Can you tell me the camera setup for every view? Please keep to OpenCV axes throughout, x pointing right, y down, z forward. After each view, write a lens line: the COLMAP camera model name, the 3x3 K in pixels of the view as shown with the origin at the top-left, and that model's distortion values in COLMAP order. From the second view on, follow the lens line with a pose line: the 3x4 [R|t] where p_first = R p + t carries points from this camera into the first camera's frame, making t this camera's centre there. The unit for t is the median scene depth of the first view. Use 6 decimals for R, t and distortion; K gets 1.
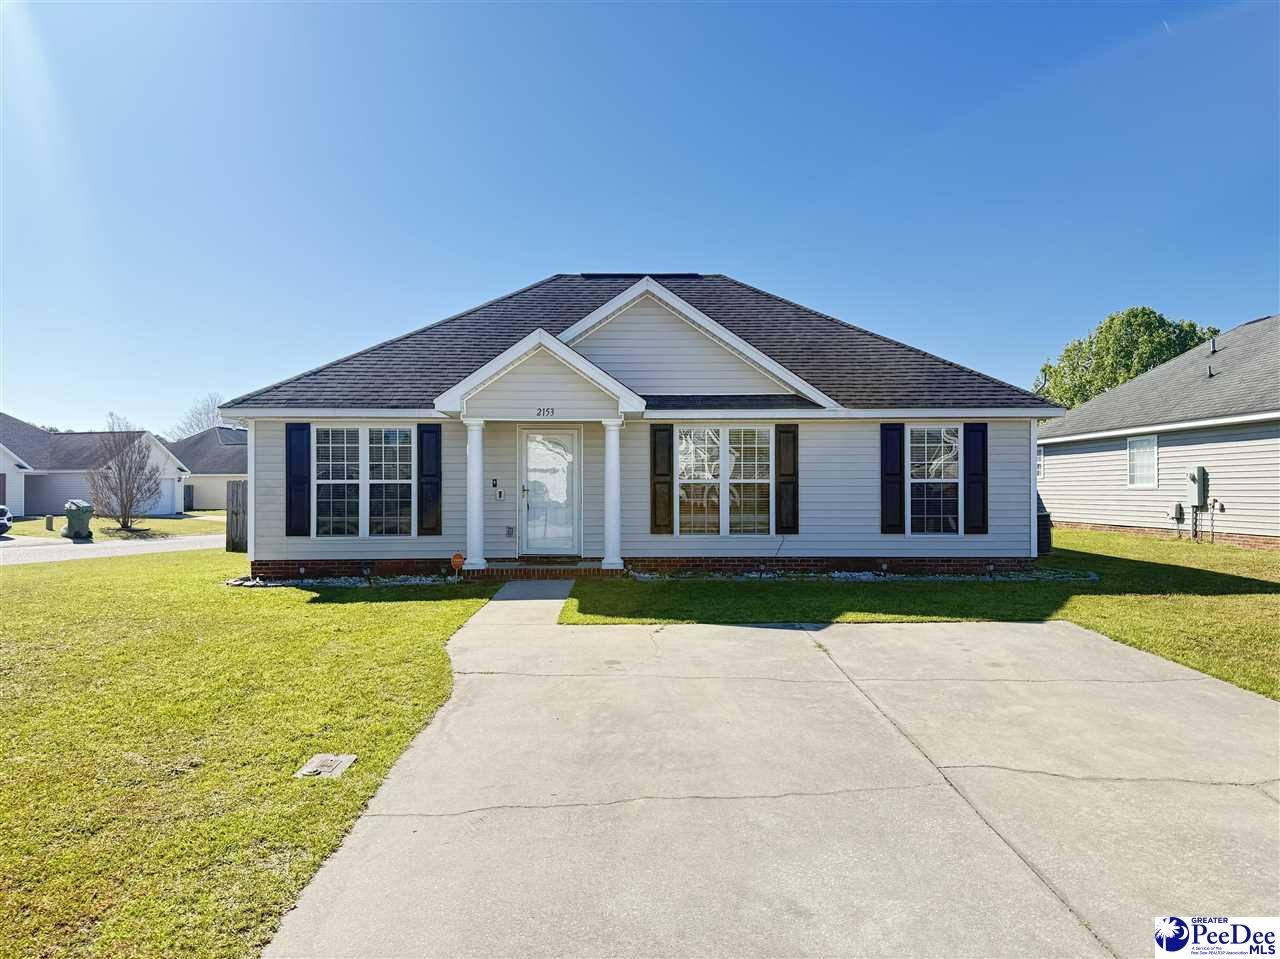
lens RADIAL K [[894.7, 0, 638.3], [0, 894.7, 475.1], [0, 0, 1]] dist [0.029305, -0.048264]
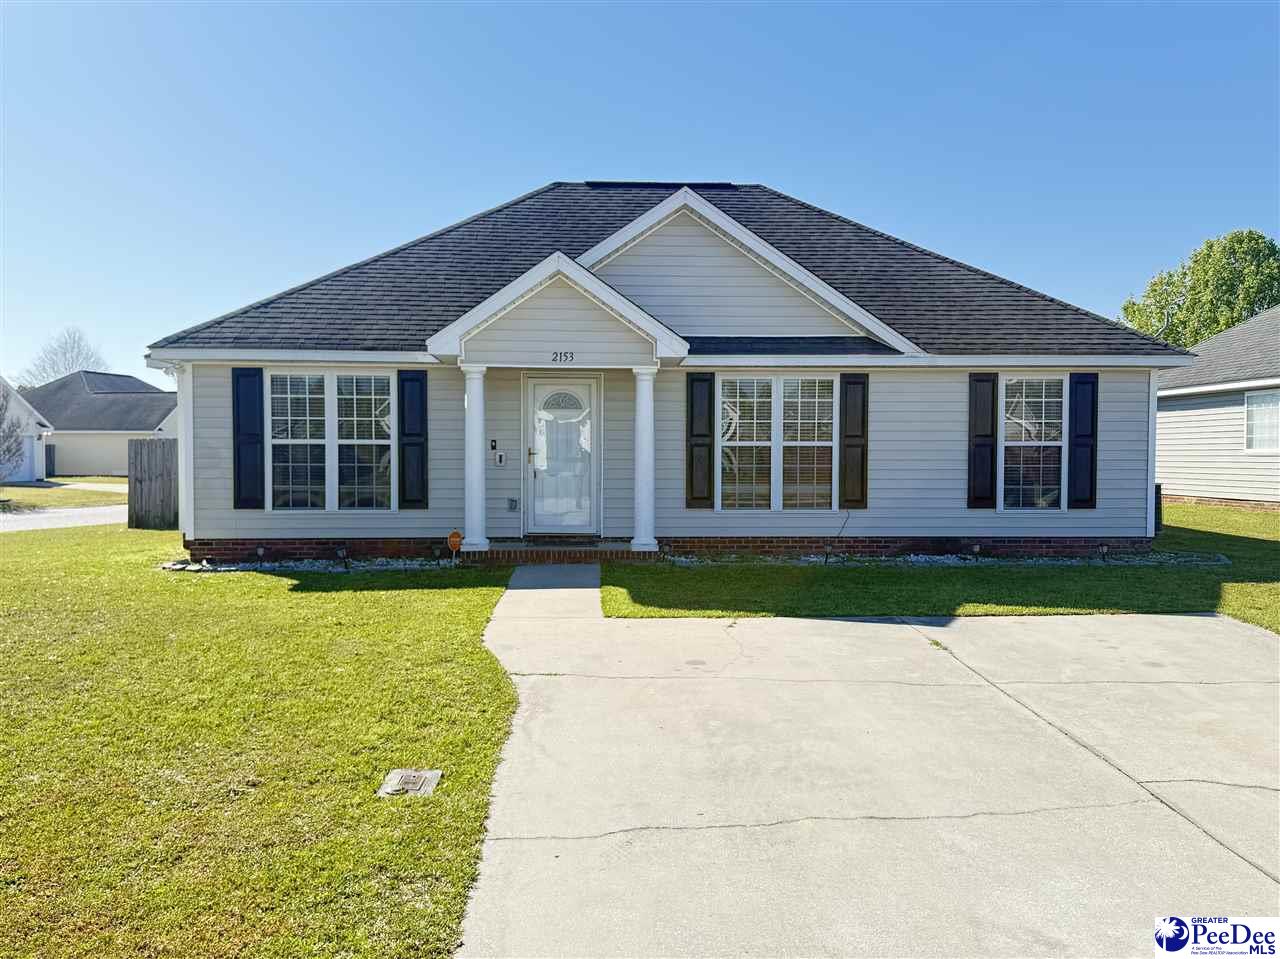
lens RADIAL K [[1115.8, 0, 636.5], [0, 1115.8, 490.4], [0, 0, 1]] dist [0.044786, -0.091987]
pose [[0.999550, 0.003295, 0.029816, -0.062180], [-0.004763, 0.998772, 0.049310, -0.000014], [-0.029617, -0.049430, 0.998338, -0.010667]]
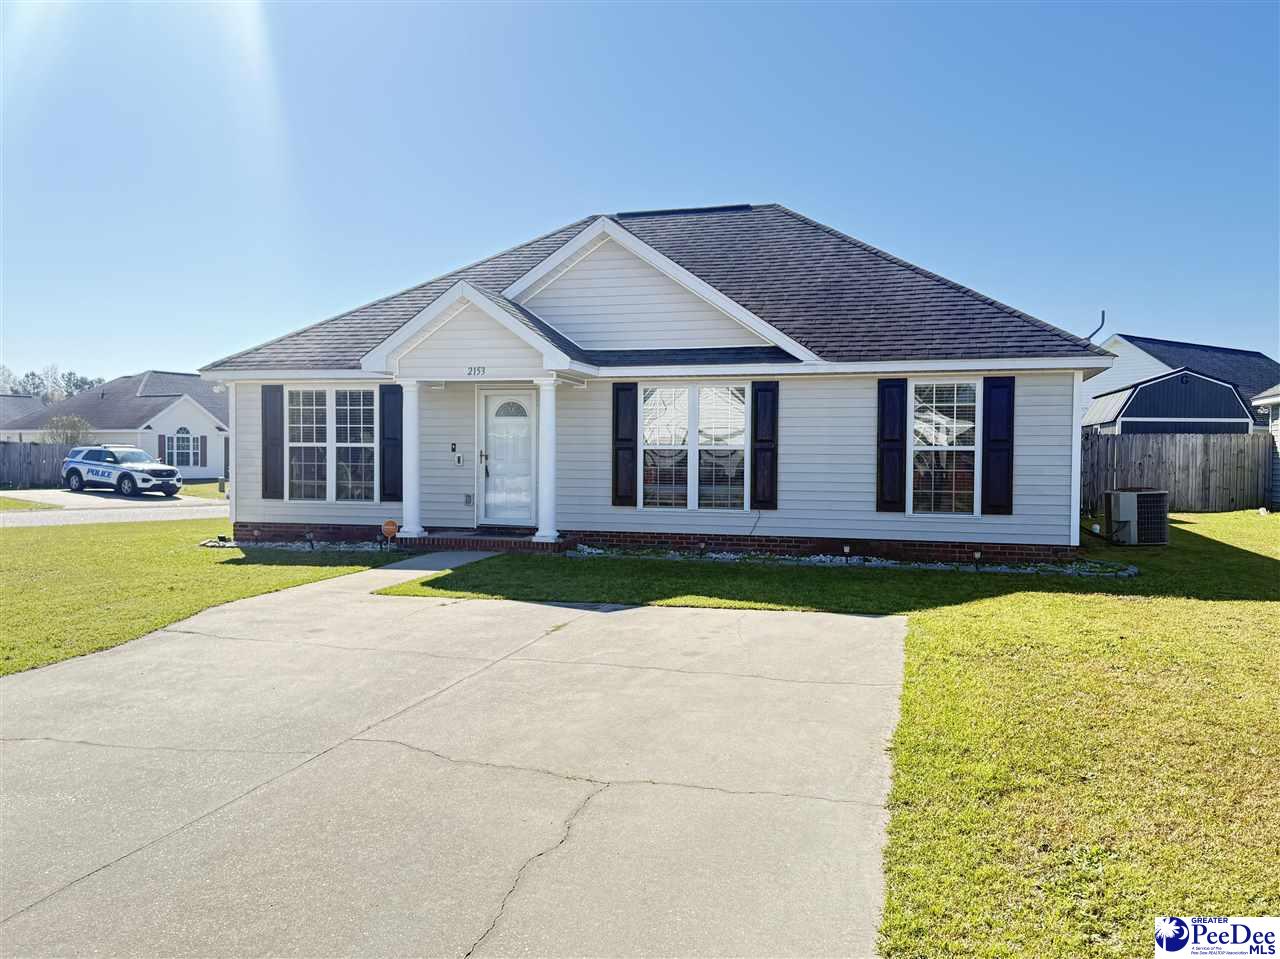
lens RADIAL K [[1049.2, 0, 637.3], [0, 1049.2, 475.9], [0, 0, 1]] dist [0.024829, 0.007535]
pose [[0.956906, 0.015114, -0.290006, 0.344926], [-0.005251, 0.999382, 0.034757, -0.000535], [0.290352, -0.031736, 0.956394, 0.002078]]
